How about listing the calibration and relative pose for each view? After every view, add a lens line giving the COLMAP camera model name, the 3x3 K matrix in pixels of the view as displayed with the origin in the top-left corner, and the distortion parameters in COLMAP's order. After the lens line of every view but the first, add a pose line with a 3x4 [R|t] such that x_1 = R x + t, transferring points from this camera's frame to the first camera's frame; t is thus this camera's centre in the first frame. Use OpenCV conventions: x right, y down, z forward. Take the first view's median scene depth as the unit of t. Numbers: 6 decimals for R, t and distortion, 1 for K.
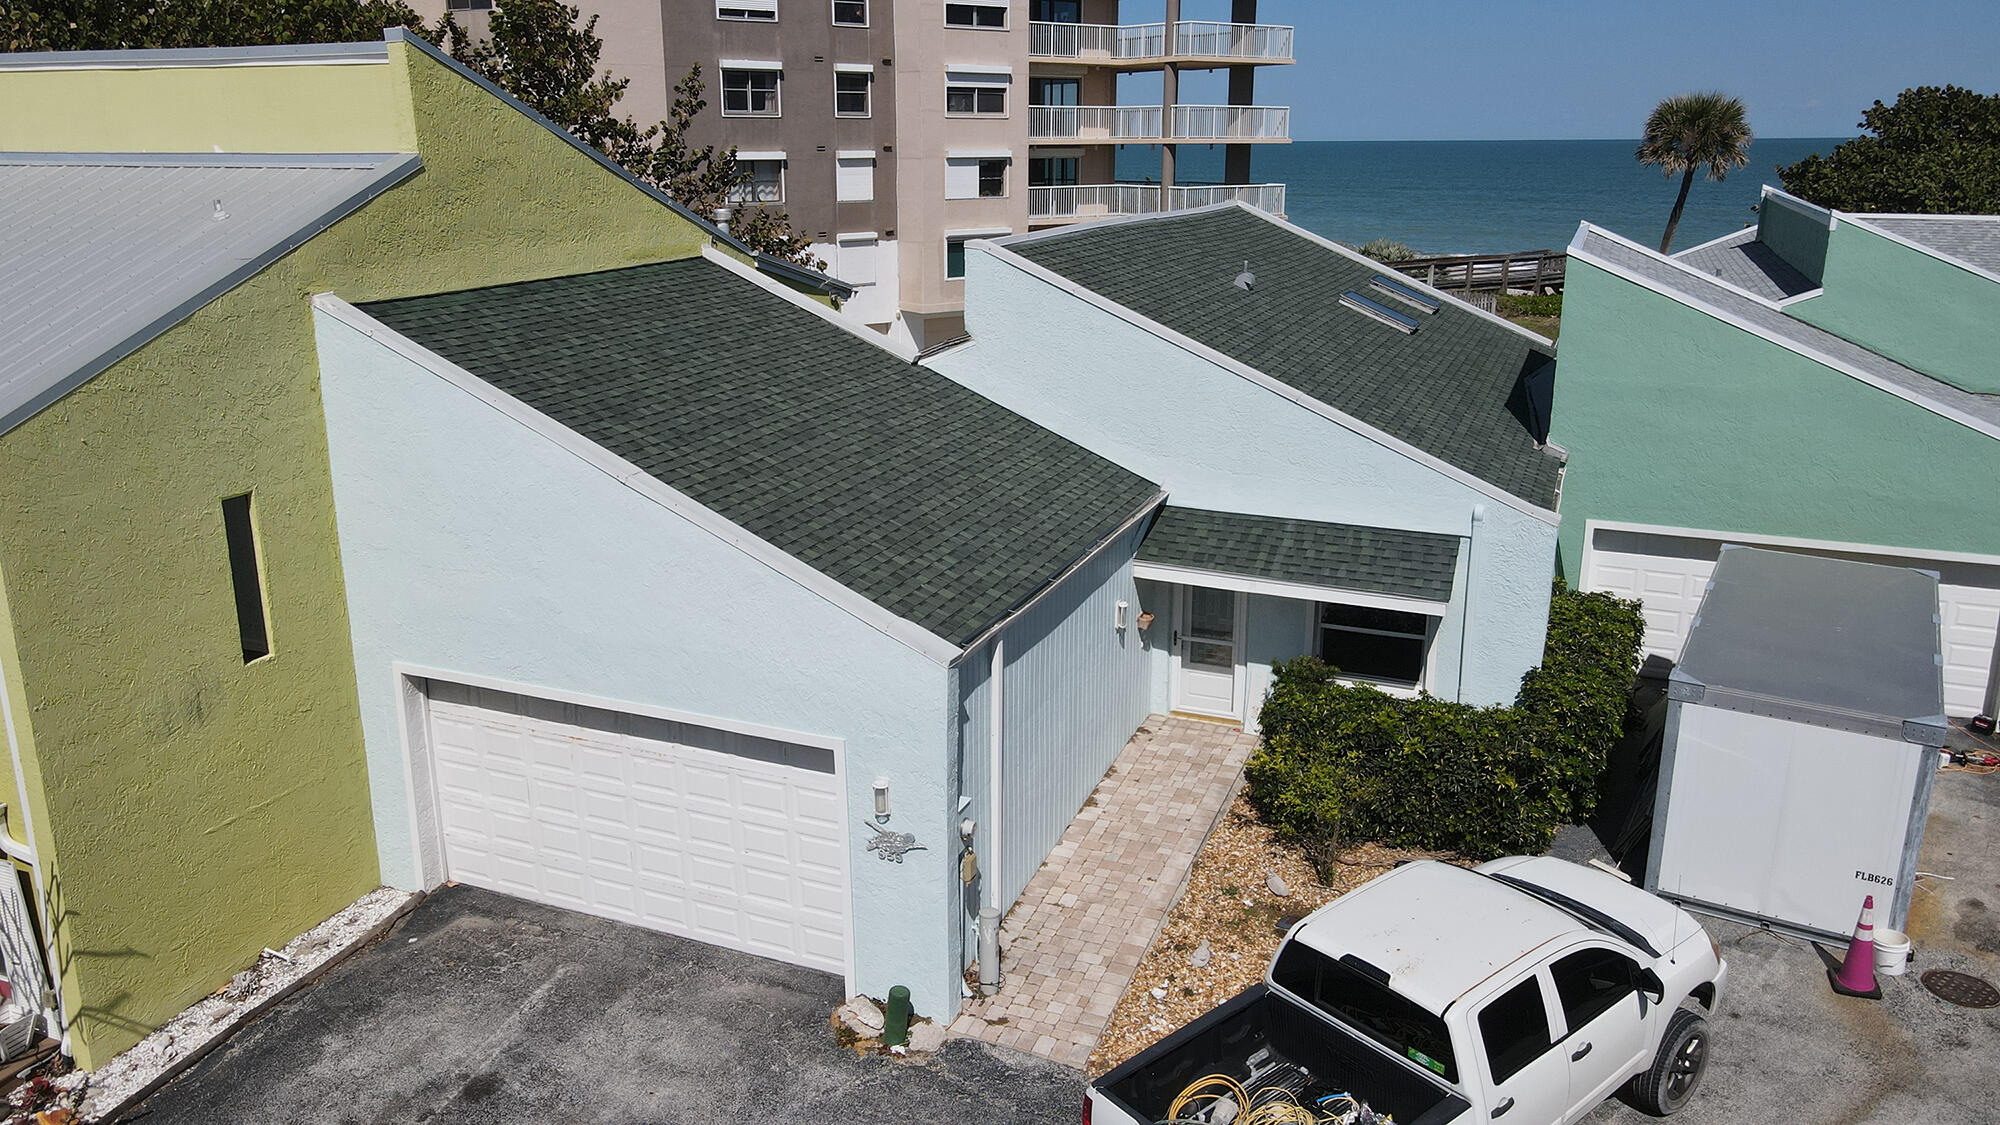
lens RADIAL K [[1471.8, 0, 1000.3], [0, 1471.8, 560.2], [0, 0, 1]] dist [0.006891, 0.007450]
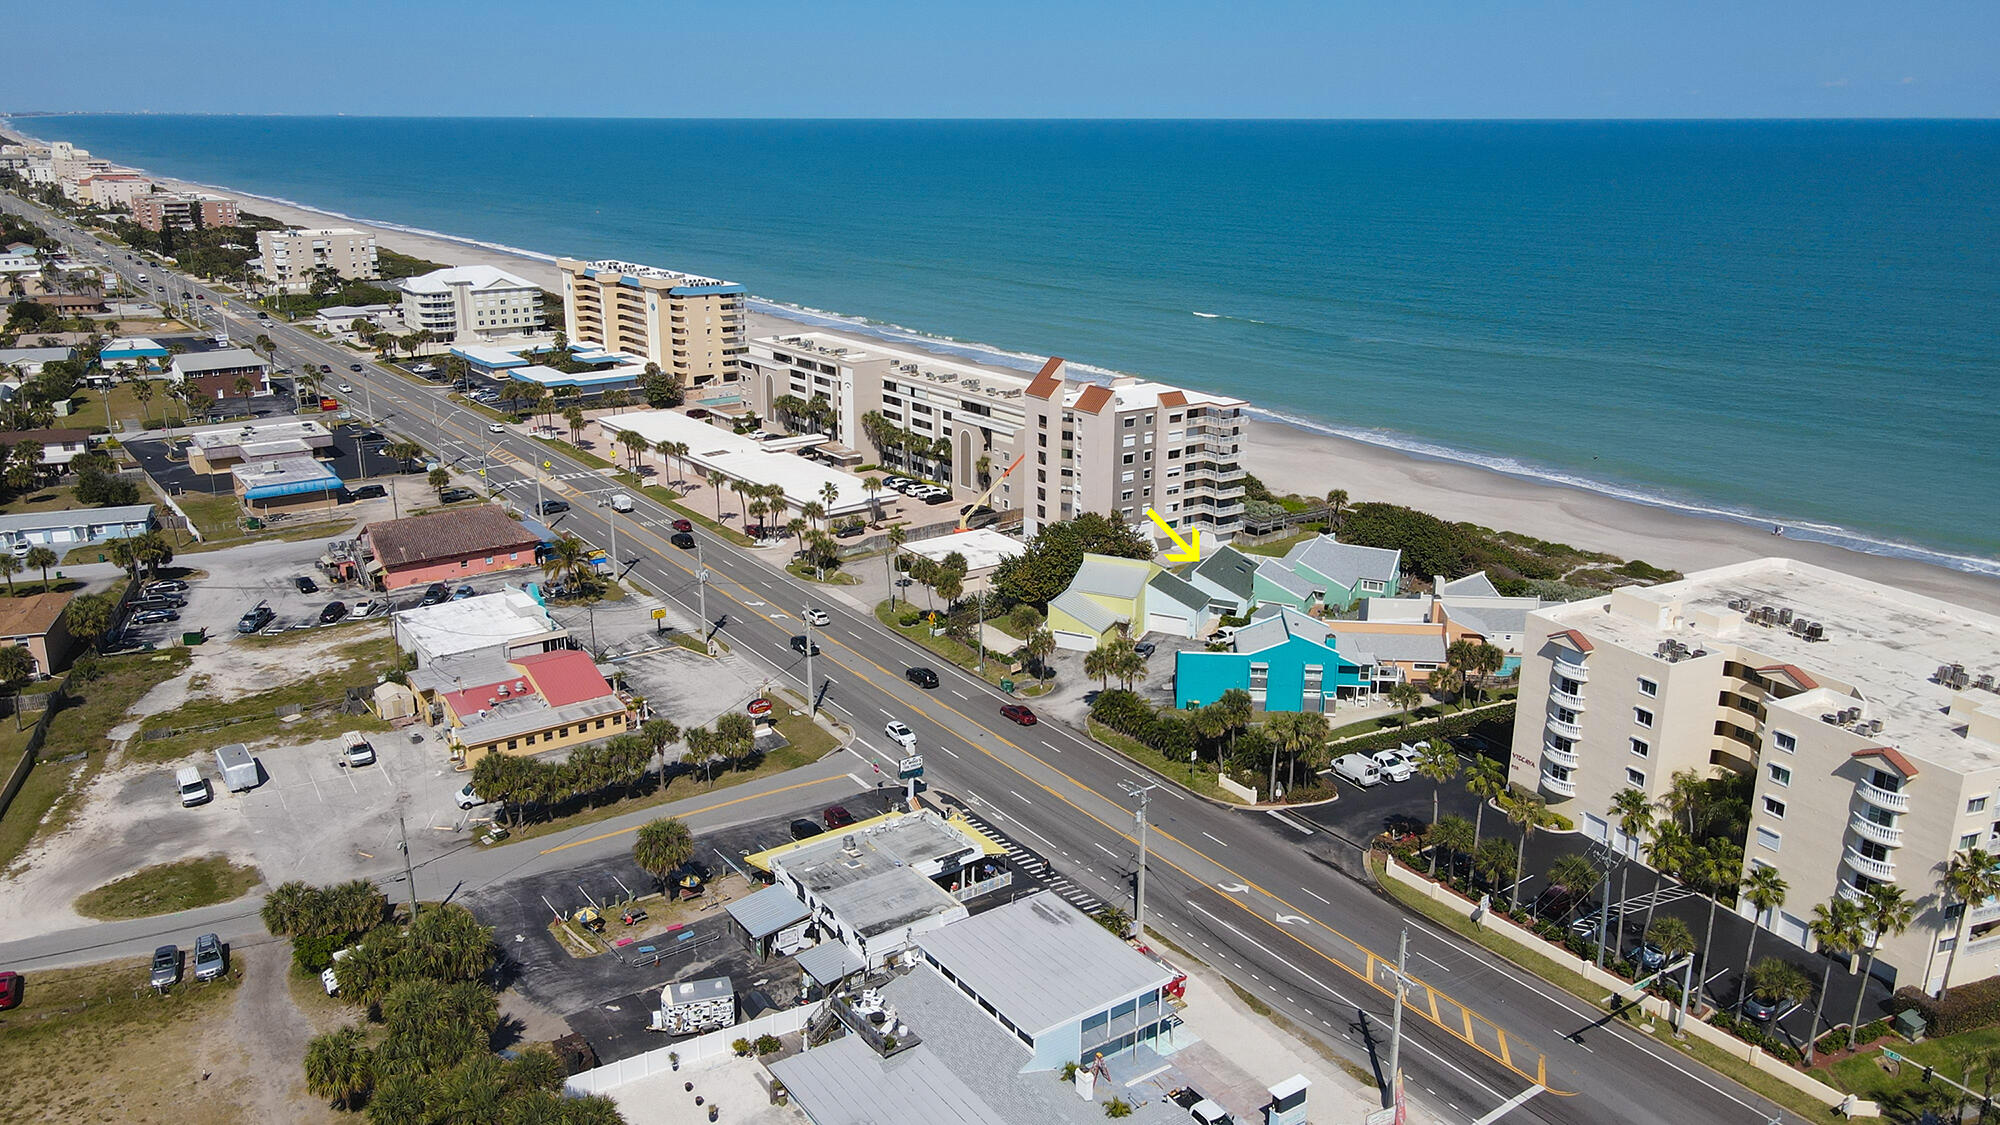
lens RADIAL K [[1471.8, 0, 987.7], [0, 1471.8, 556.3], [0, 0, 1]] dist [0.006891, 0.007450]
pose [[0.998617, 0.024934, -0.046279, -0.429878], [-0.024715, 0.999680, 0.005308, -0.151404], [0.046397, -0.004157, 0.998914, -4.090572]]
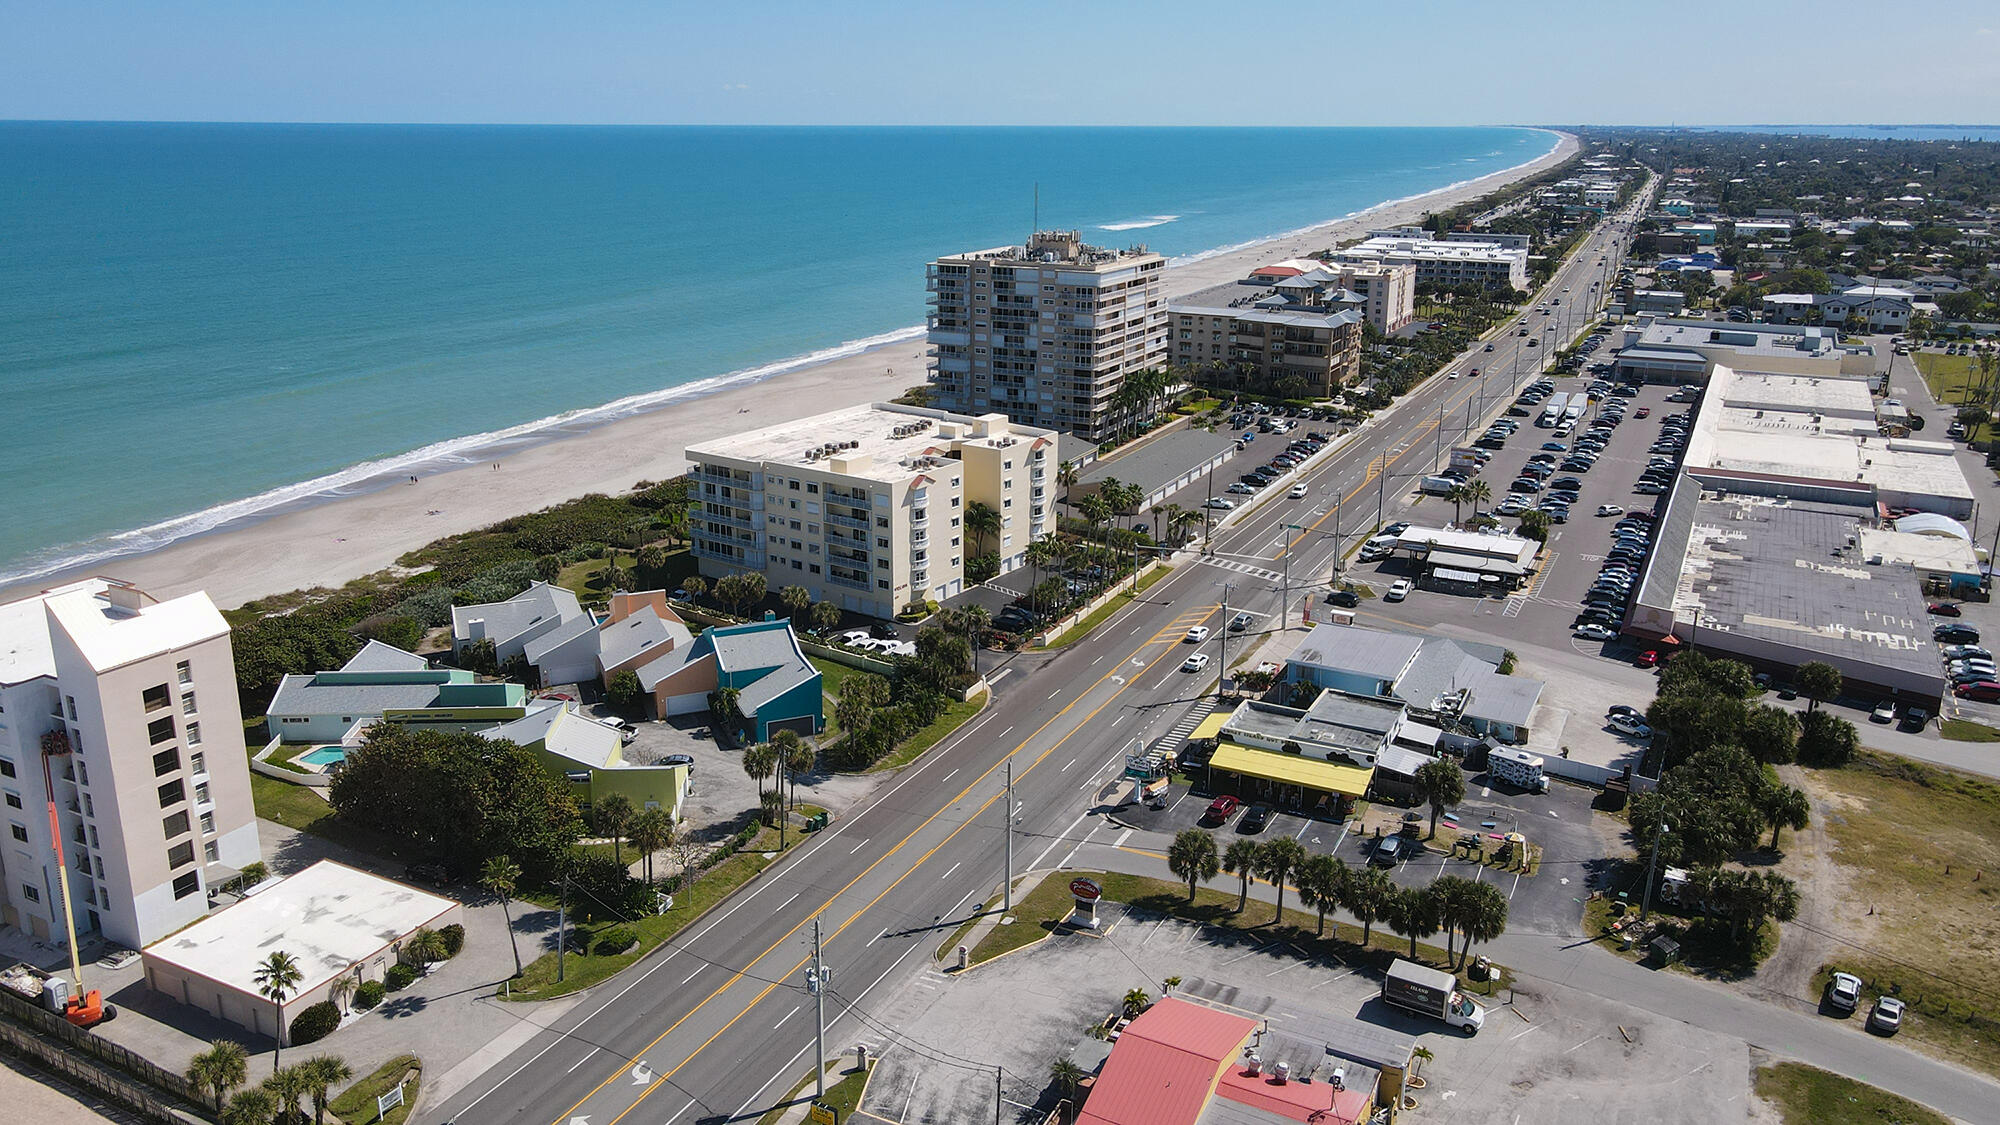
lens RADIAL K [[1471.8, 0, 985.3], [0, 1471.8, 553.8], [0, 0, 1]] dist [0.006891, 0.007450]
pose [[-0.412109, -0.254152, 0.874970, -3.441677], [0.261485, 0.886922, 0.380782, -1.469498], [-0.872807, 0.385716, -0.299051, 0.373031]]
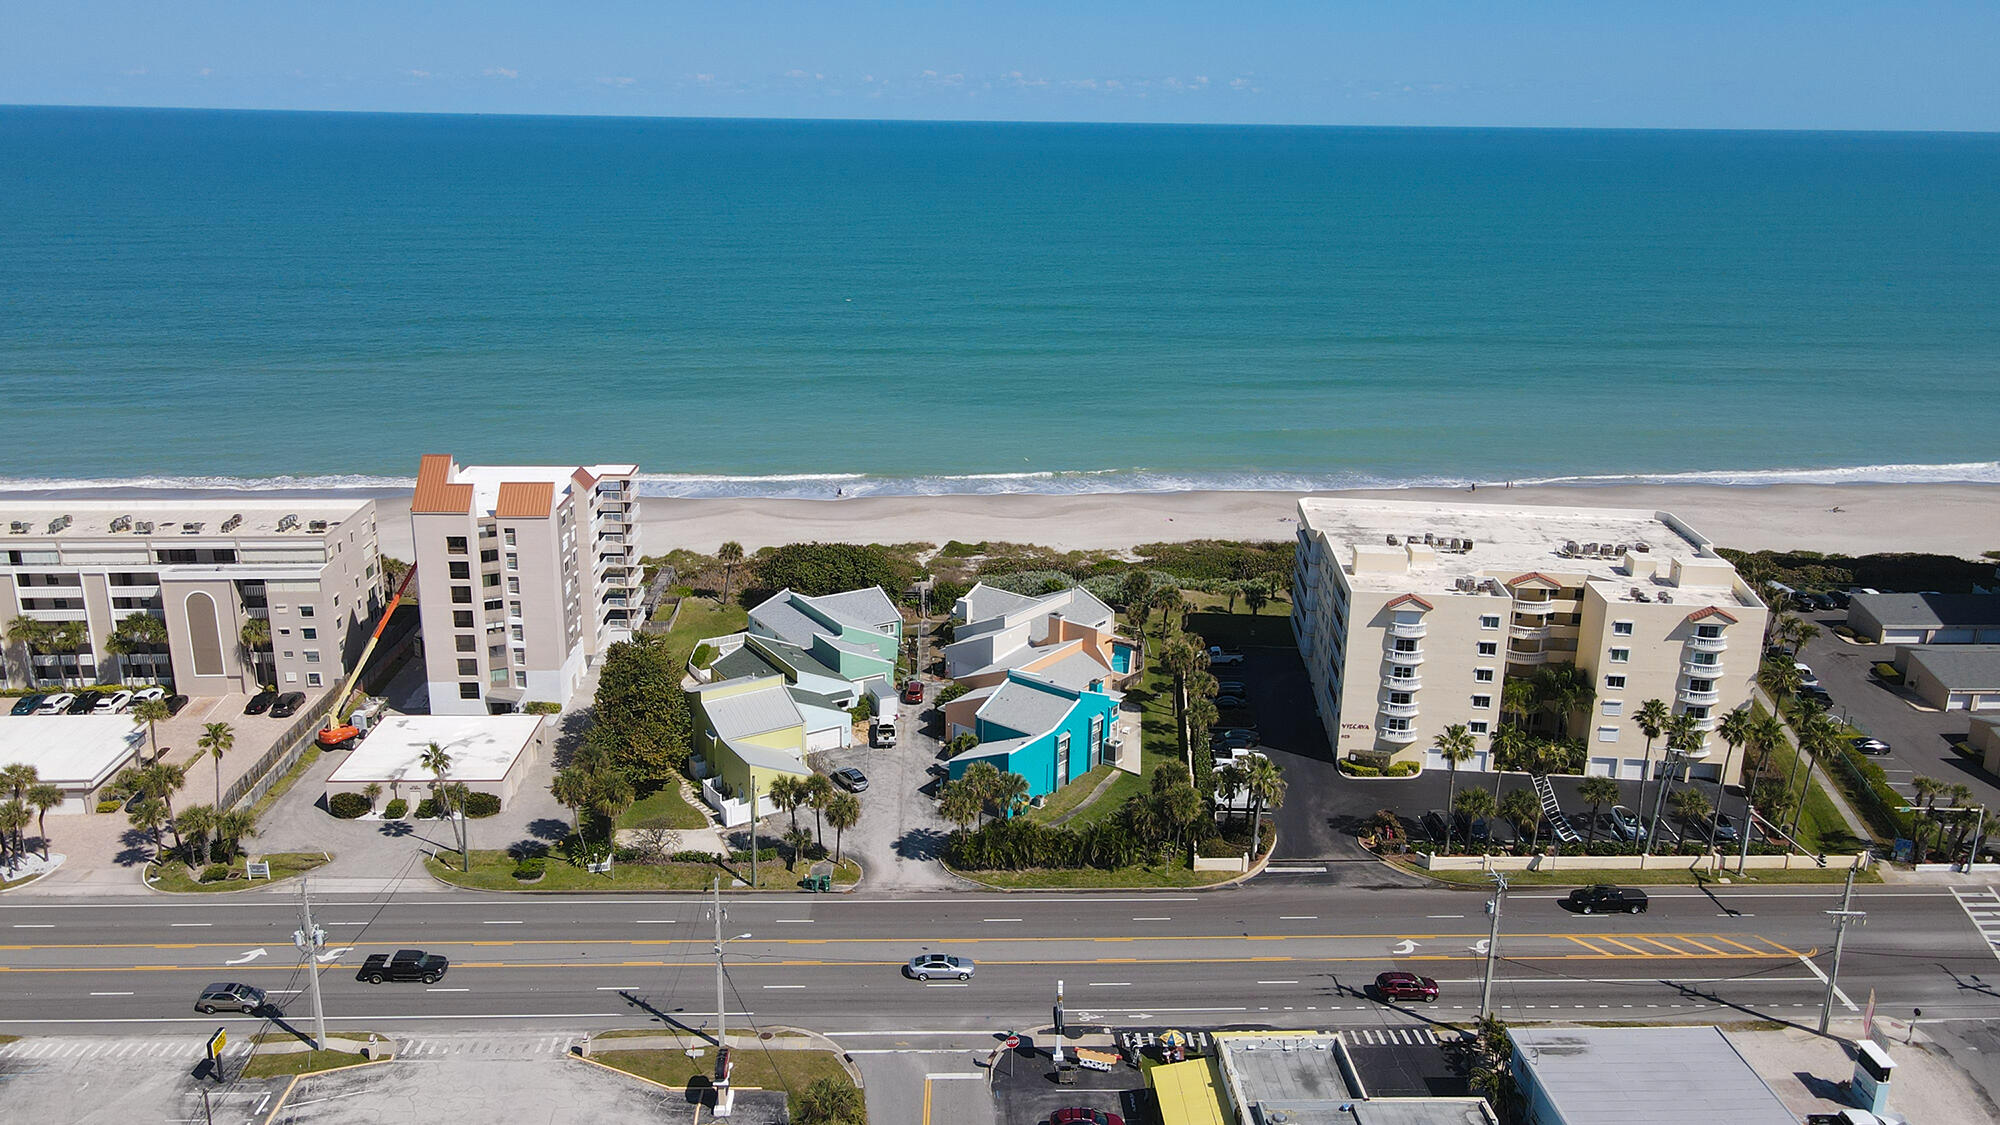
lens RADIAL K [[1471.8, 0, 995.1], [0, 1471.8, 572.0], [0, 0, 1]] dist [0.006891, 0.007450]
pose [[0.587431, -0.229235, 0.776129, -2.540928], [0.216466, 0.968606, 0.122247, -0.686564], [-0.779787, 0.096194, 0.618611, -2.275020]]
